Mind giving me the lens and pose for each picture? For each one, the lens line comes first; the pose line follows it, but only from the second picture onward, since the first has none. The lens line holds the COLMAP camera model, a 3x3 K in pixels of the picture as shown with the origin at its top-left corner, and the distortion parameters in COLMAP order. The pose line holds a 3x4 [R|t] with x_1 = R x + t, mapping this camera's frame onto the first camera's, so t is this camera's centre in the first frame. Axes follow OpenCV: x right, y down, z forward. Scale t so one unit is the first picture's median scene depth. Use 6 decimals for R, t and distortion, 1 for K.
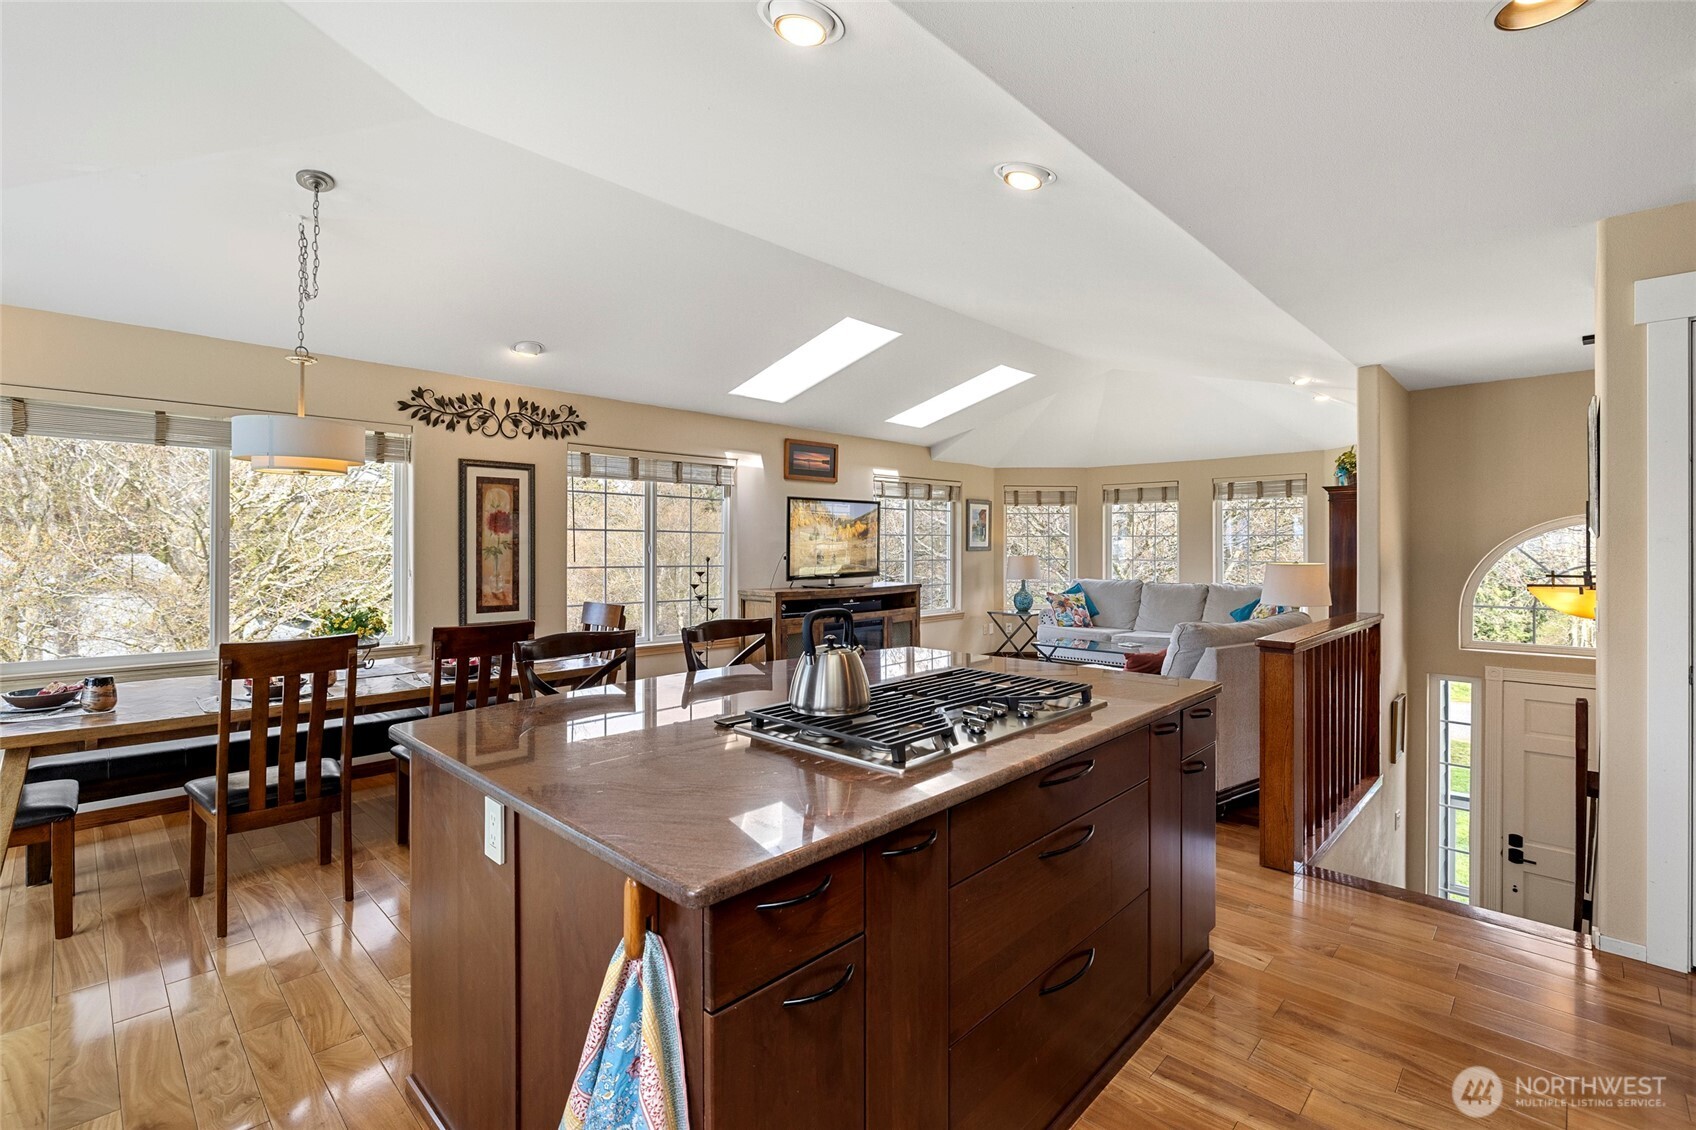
lens RADIAL K [[757.6, 0, 840.3], [0, 757.6, 553.1], [0, 0, 1]] dist [-0.002406, 0.000021]
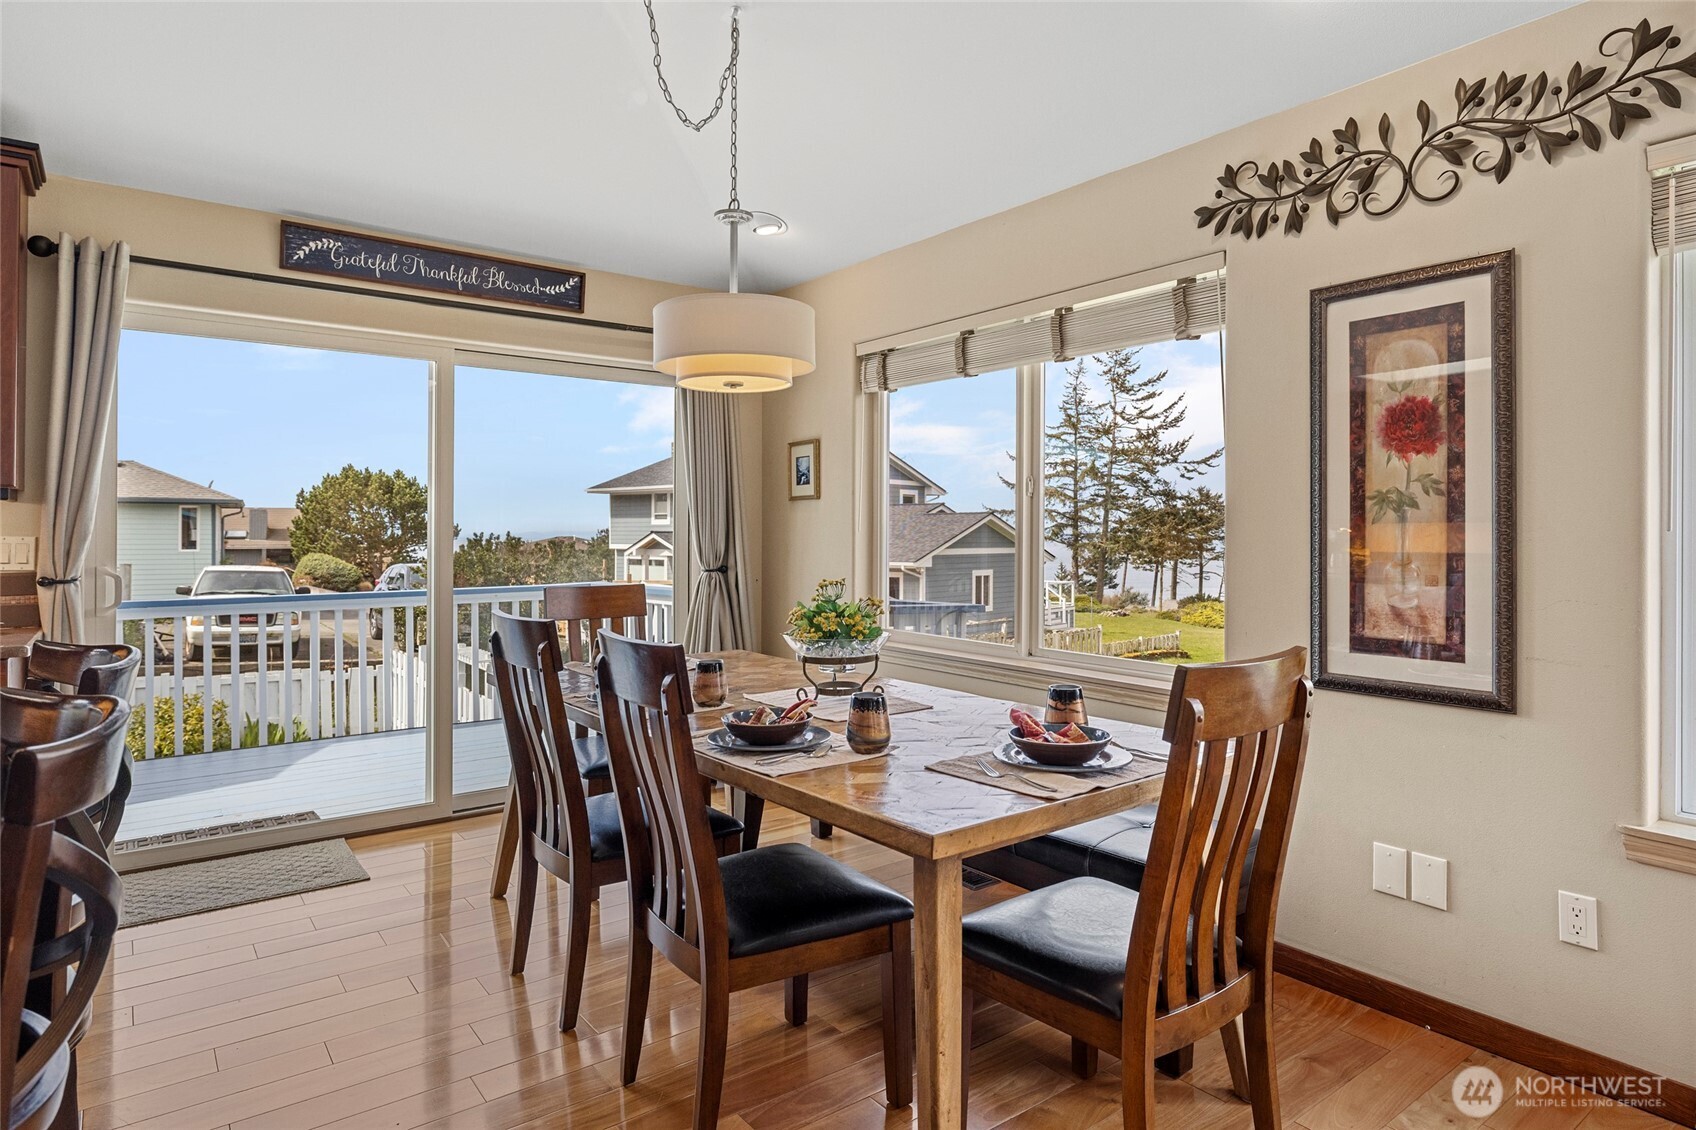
lens RADIAL K [[954.6, 0, 842.8], [0, 954.6, 528.7], [0, 0, 1]] dist [-0.001625, -0.000868]
pose [[-0.146667, -0.003673, -0.989179, 0.056354], [-0.006648, 0.999974, -0.002727, 0.011114], [0.989164, 0.006176, -0.146687, 0.575847]]
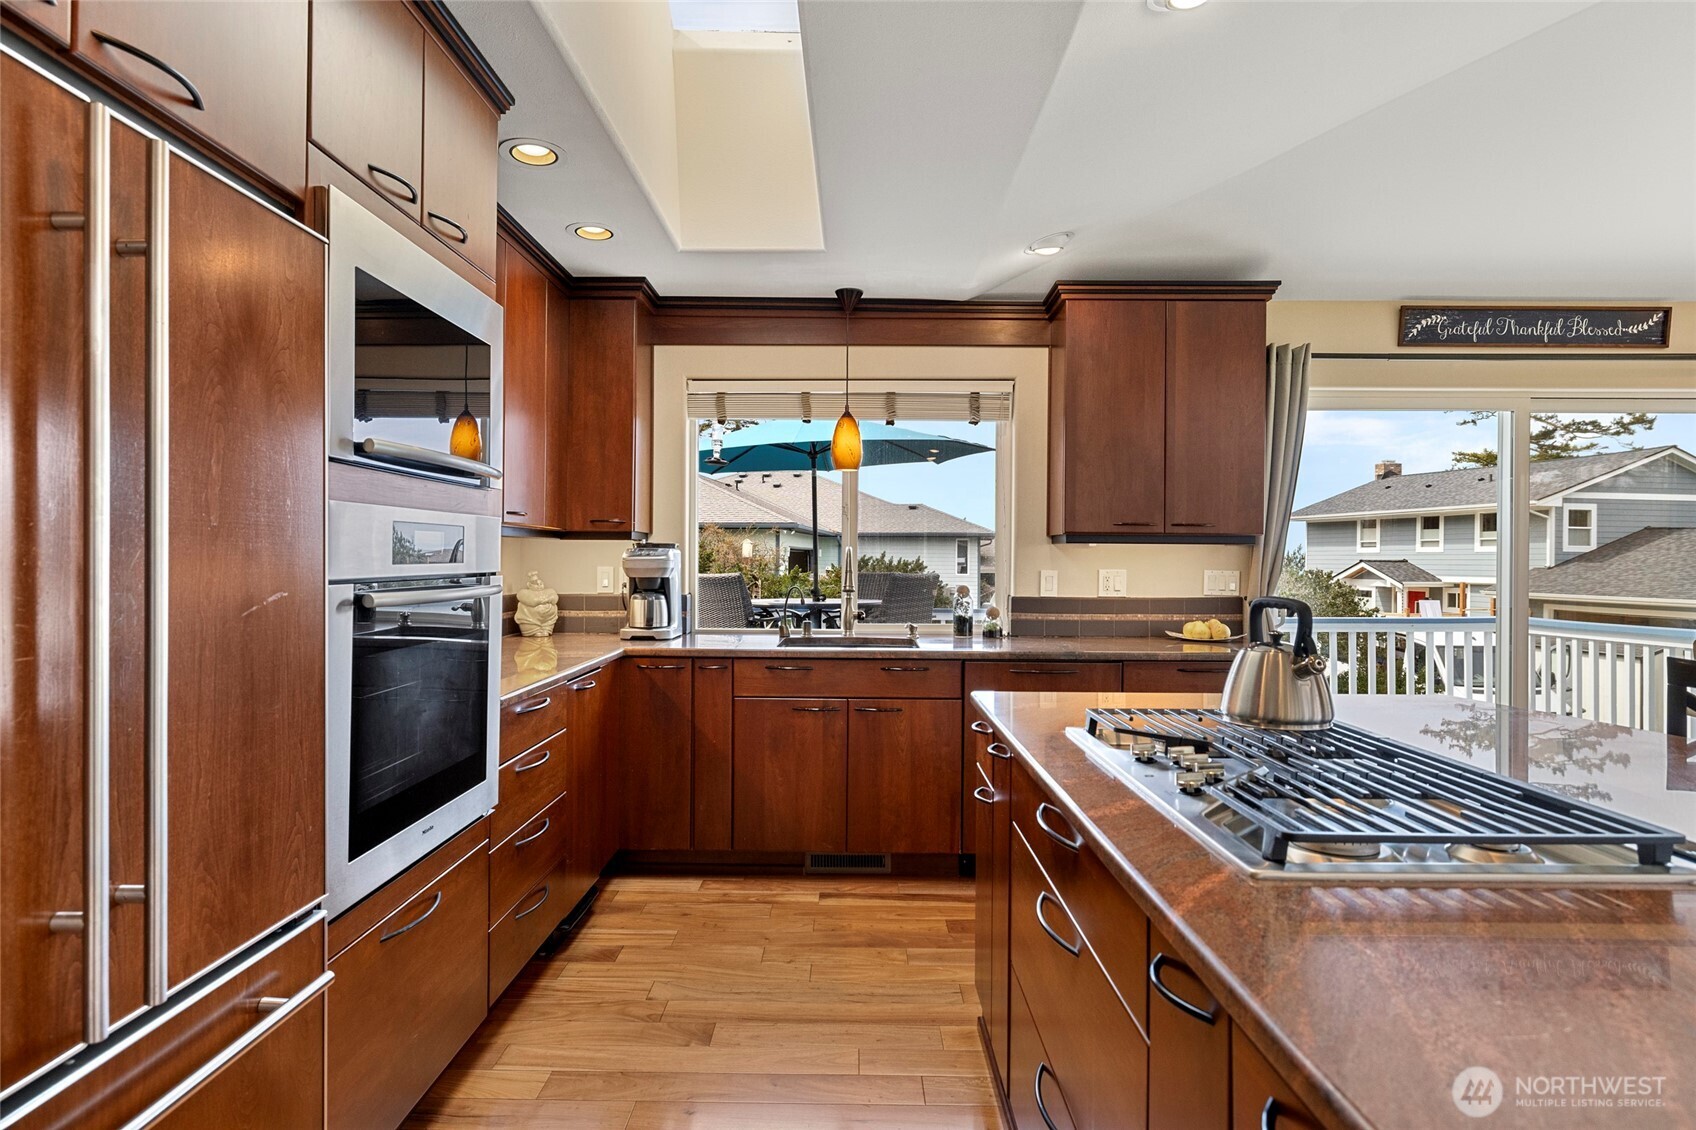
lens RADIAL K [[923.4, 0, 845.0], [0, 923.4, 560.3], [0, 0, 1]] dist [-0.000905, -0.000444]
pose [[-0.724086, -0.001180, -0.689709, 0.264311], [-0.008101, 0.999944, 0.006794, 0.007424], [0.689662, 0.010507, -0.724055, 0.379448]]
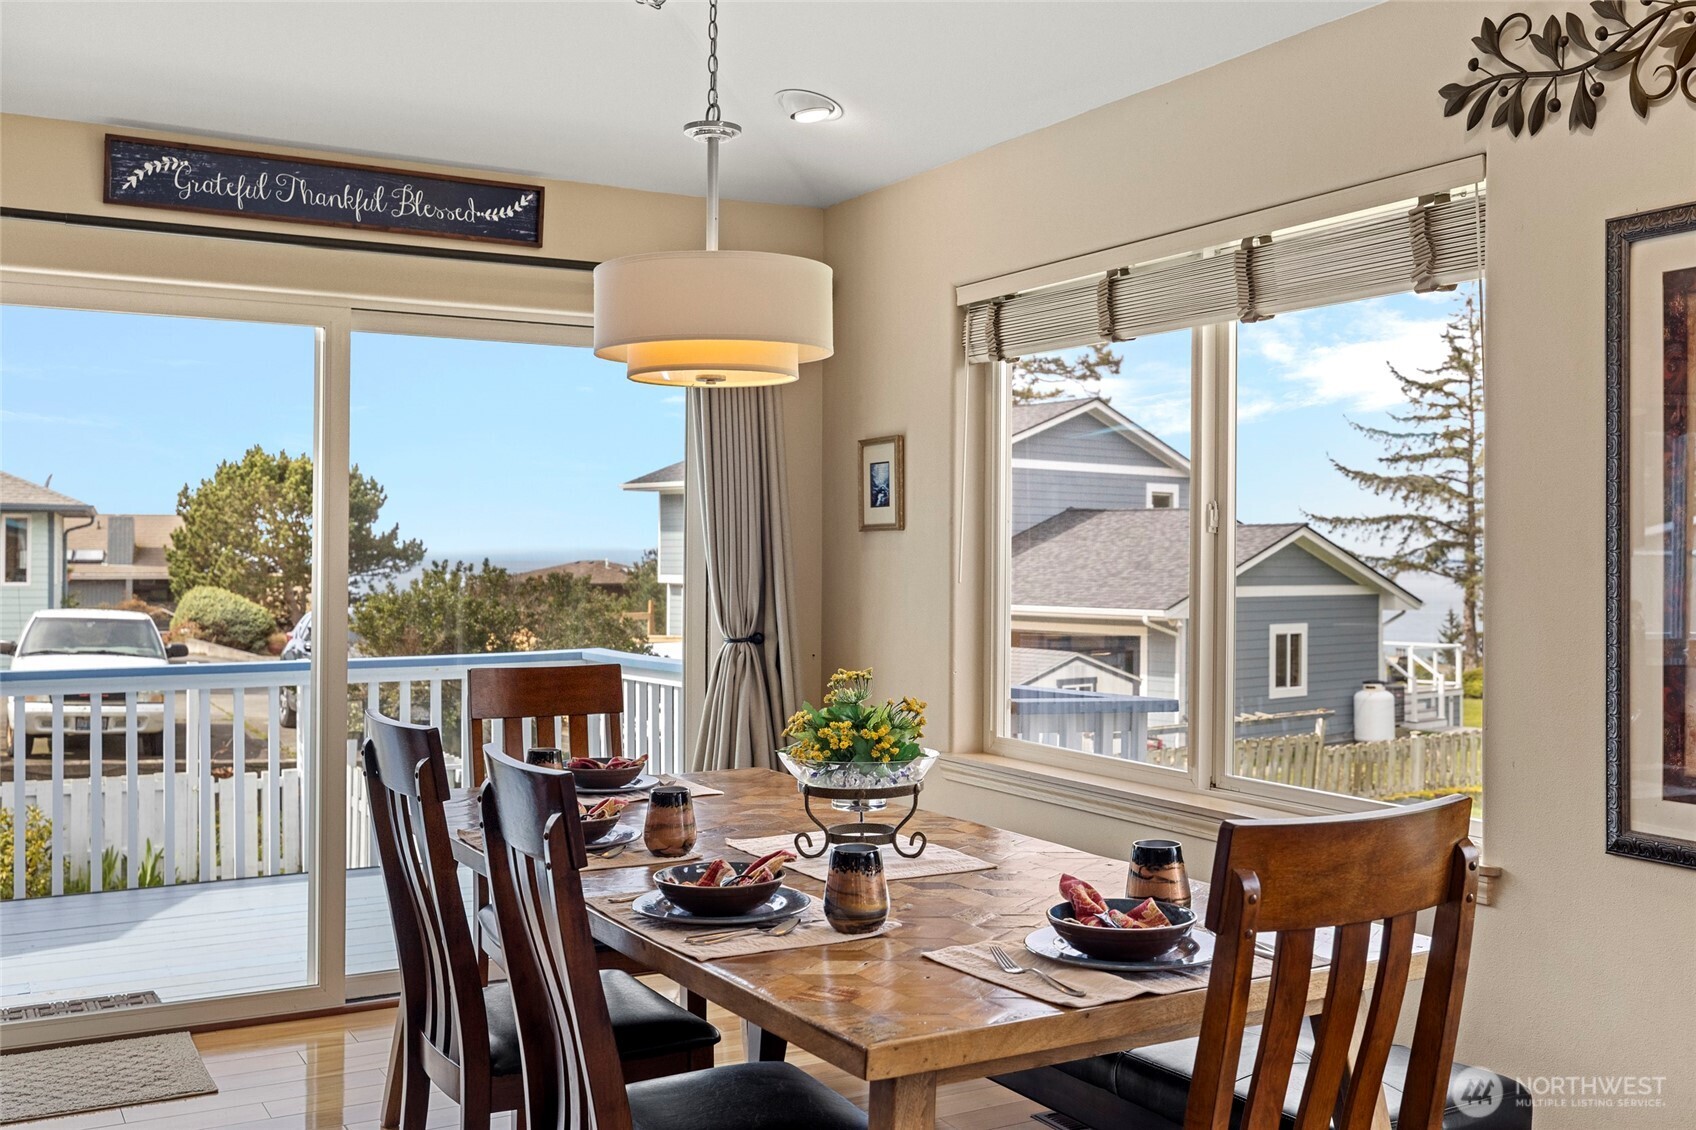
lens RADIAL K [[1631.7, 0, 833.5], [0, 1631.7, 536.2], [0, 0, 1]] dist [0.001441, -0.007502]
pose [[-0.282974, -0.010353, -0.959072, 0.099843], [-0.009123, 0.999926, -0.008102, -0.002296], [0.959084, 0.006457, -0.283047, 0.635595]]
